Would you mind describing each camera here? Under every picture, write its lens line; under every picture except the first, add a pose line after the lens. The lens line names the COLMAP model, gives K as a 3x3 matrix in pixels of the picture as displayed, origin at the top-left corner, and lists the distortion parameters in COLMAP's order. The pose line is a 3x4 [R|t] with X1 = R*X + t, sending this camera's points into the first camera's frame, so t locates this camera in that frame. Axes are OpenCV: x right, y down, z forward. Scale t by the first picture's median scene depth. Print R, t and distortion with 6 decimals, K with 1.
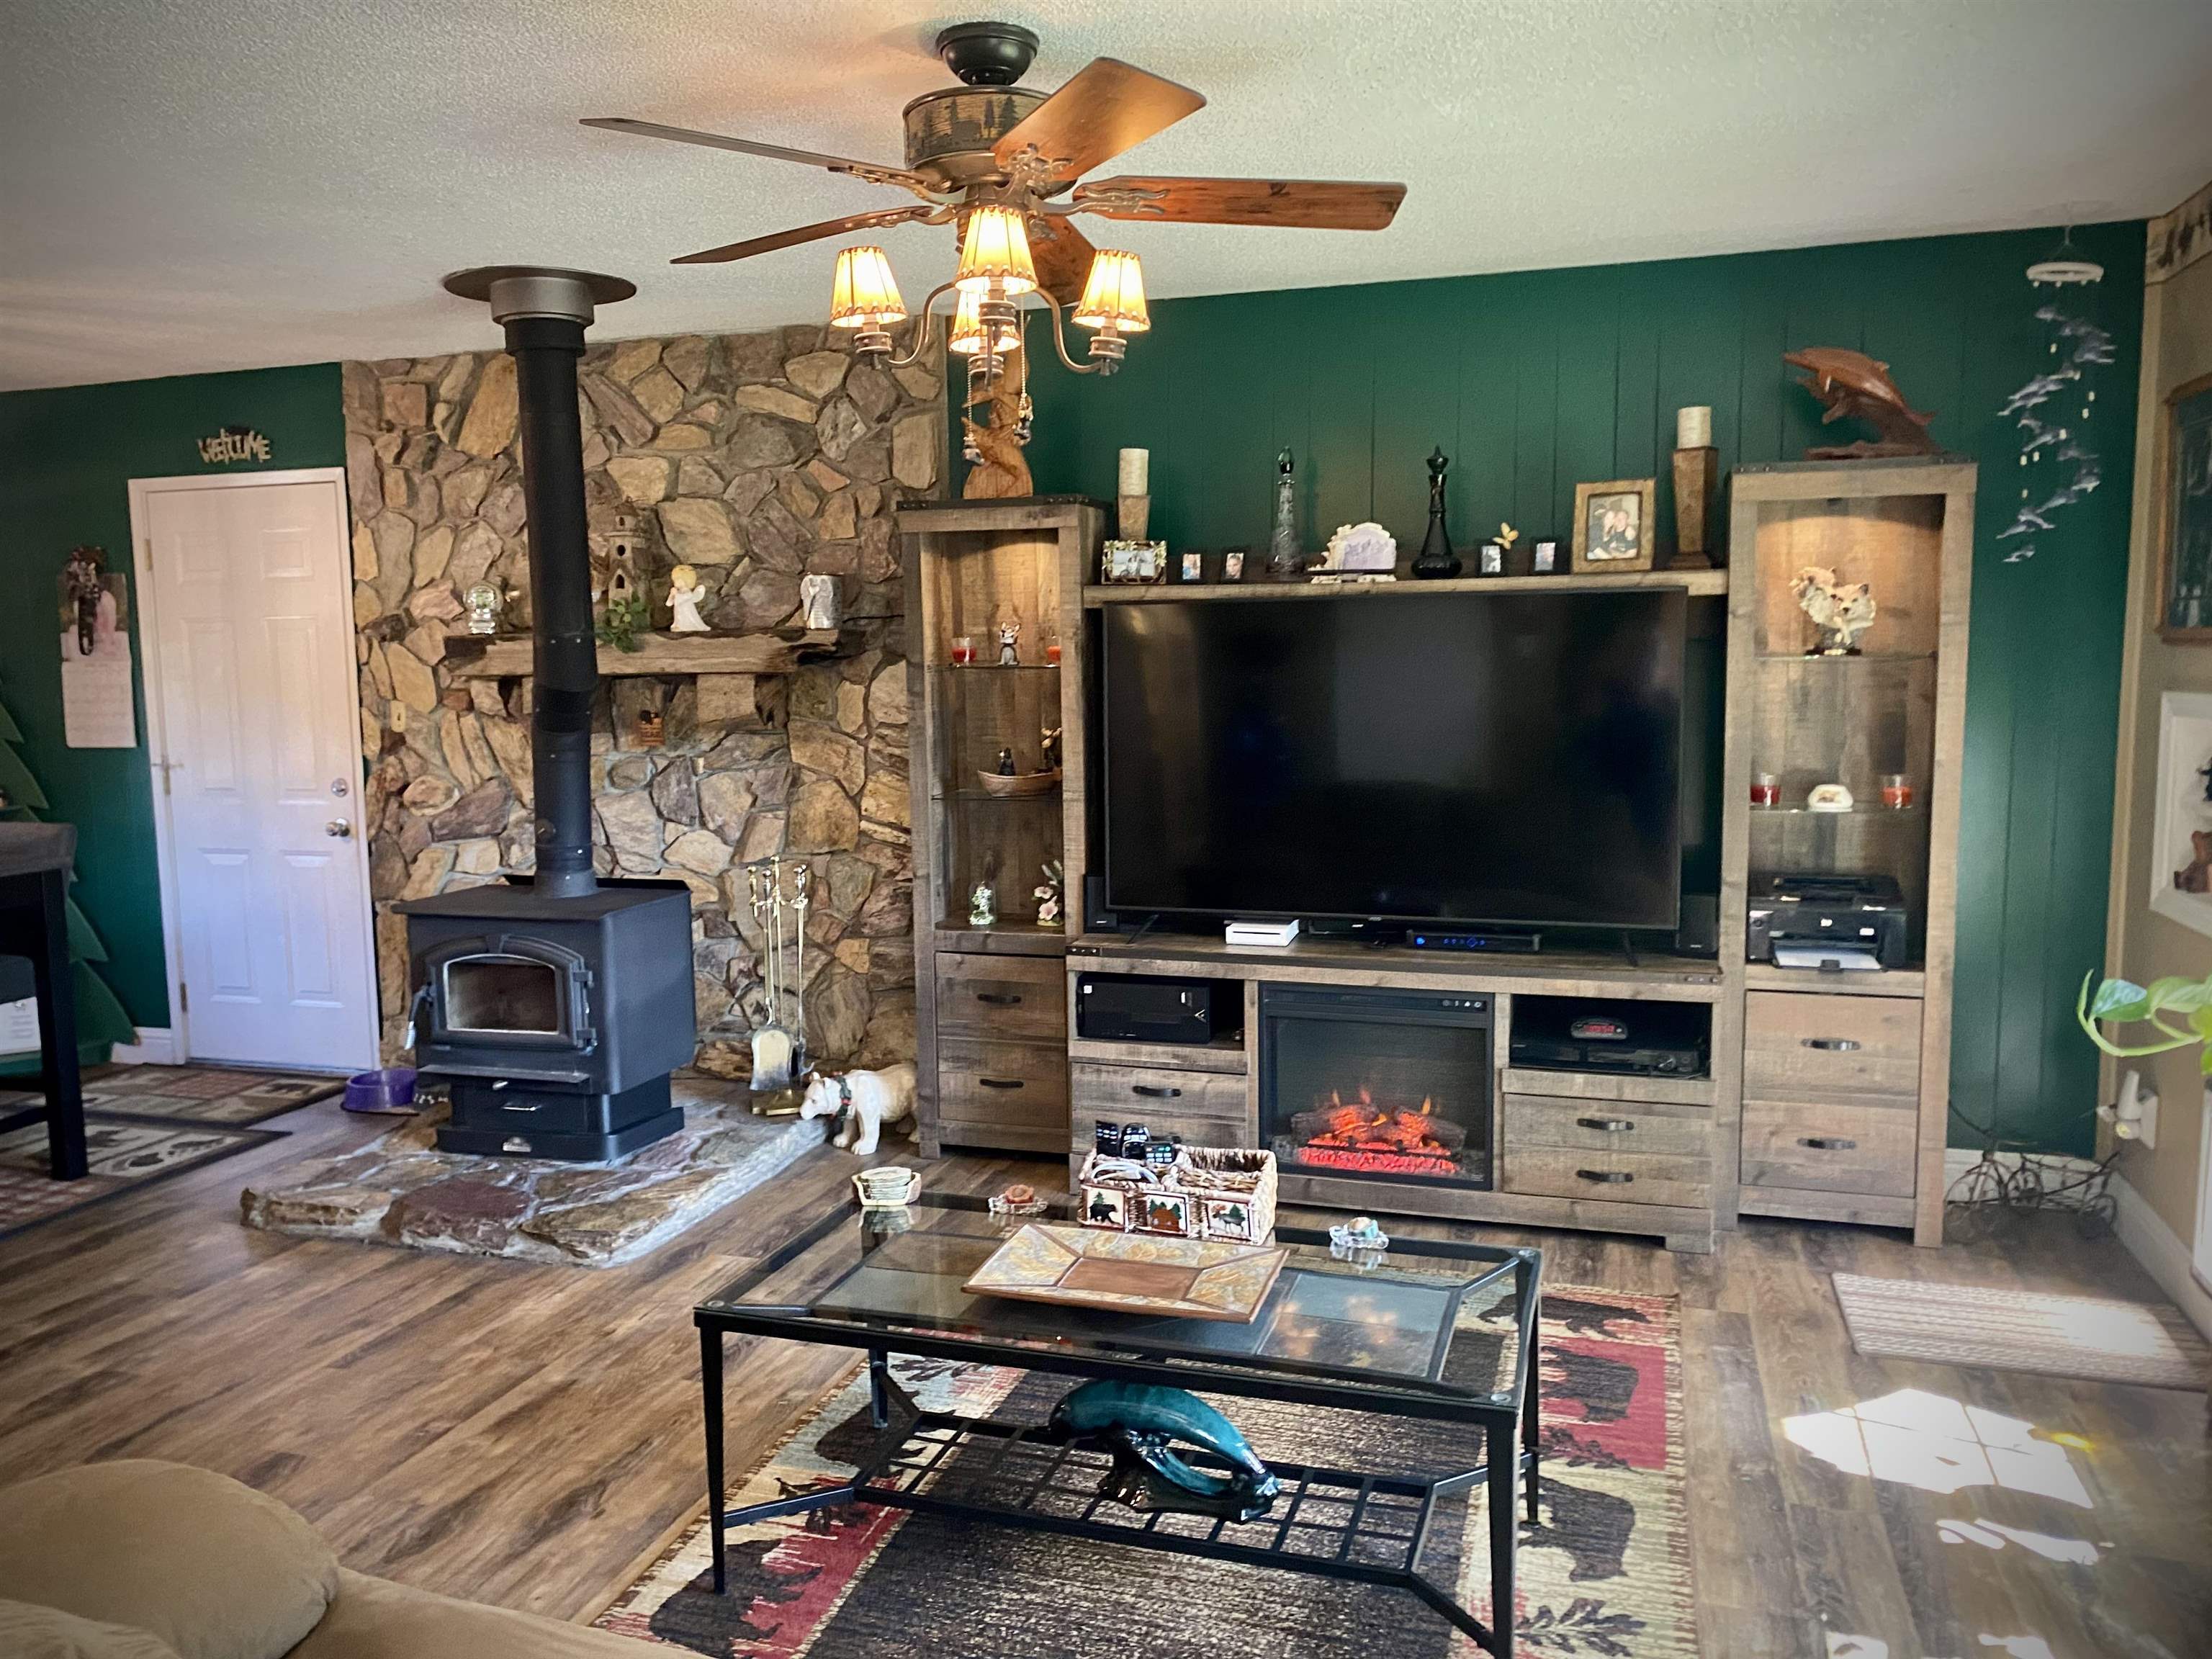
lens RADIAL K [[1656.3, 0, 1106.0], [0, 1656.3, 829.5], [0, 0, 1]] dist [0.069218, -0.106718]
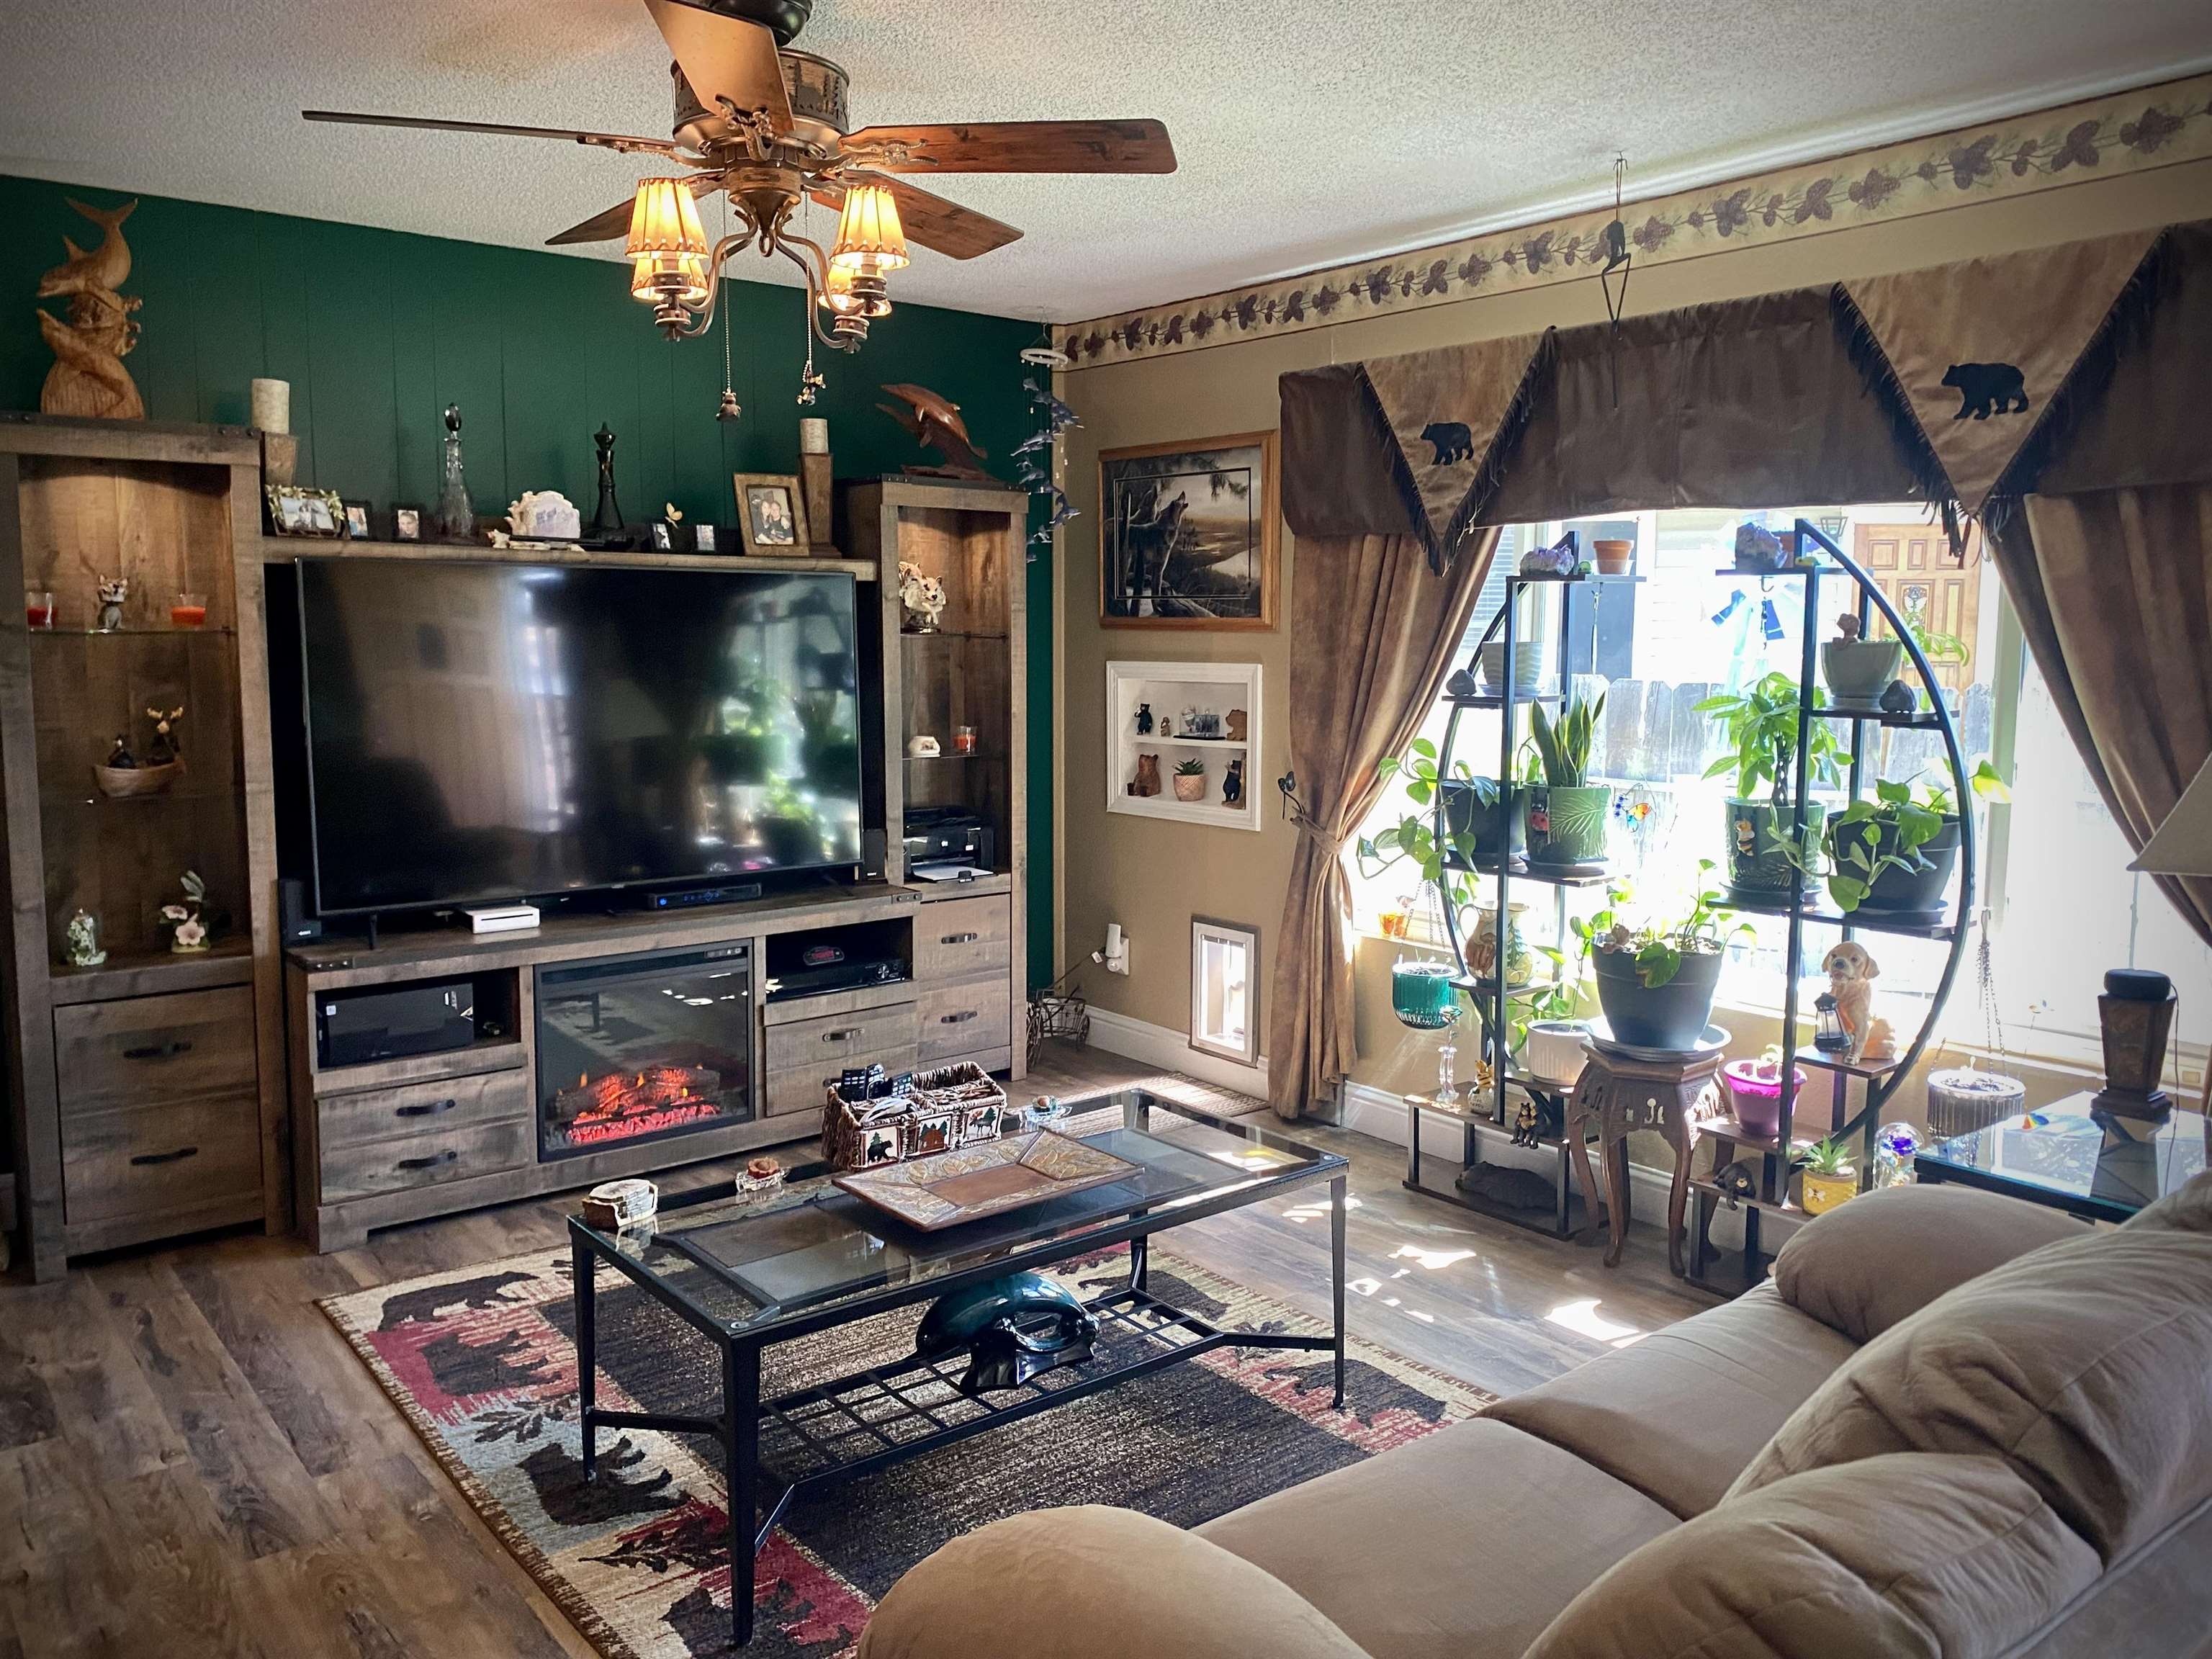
lens RADIAL K [[1662.3, 0, 1105.9], [0, 1662.3, 796.3], [0, 0, 1]] dist [0.098422, -0.185868]
pose [[0.549670, -0.069985, 0.832445, -0.519637], [0.077707, 0.996448, 0.032462, -0.010864], [-0.831760, 0.046844, 0.553155, 0.188573]]
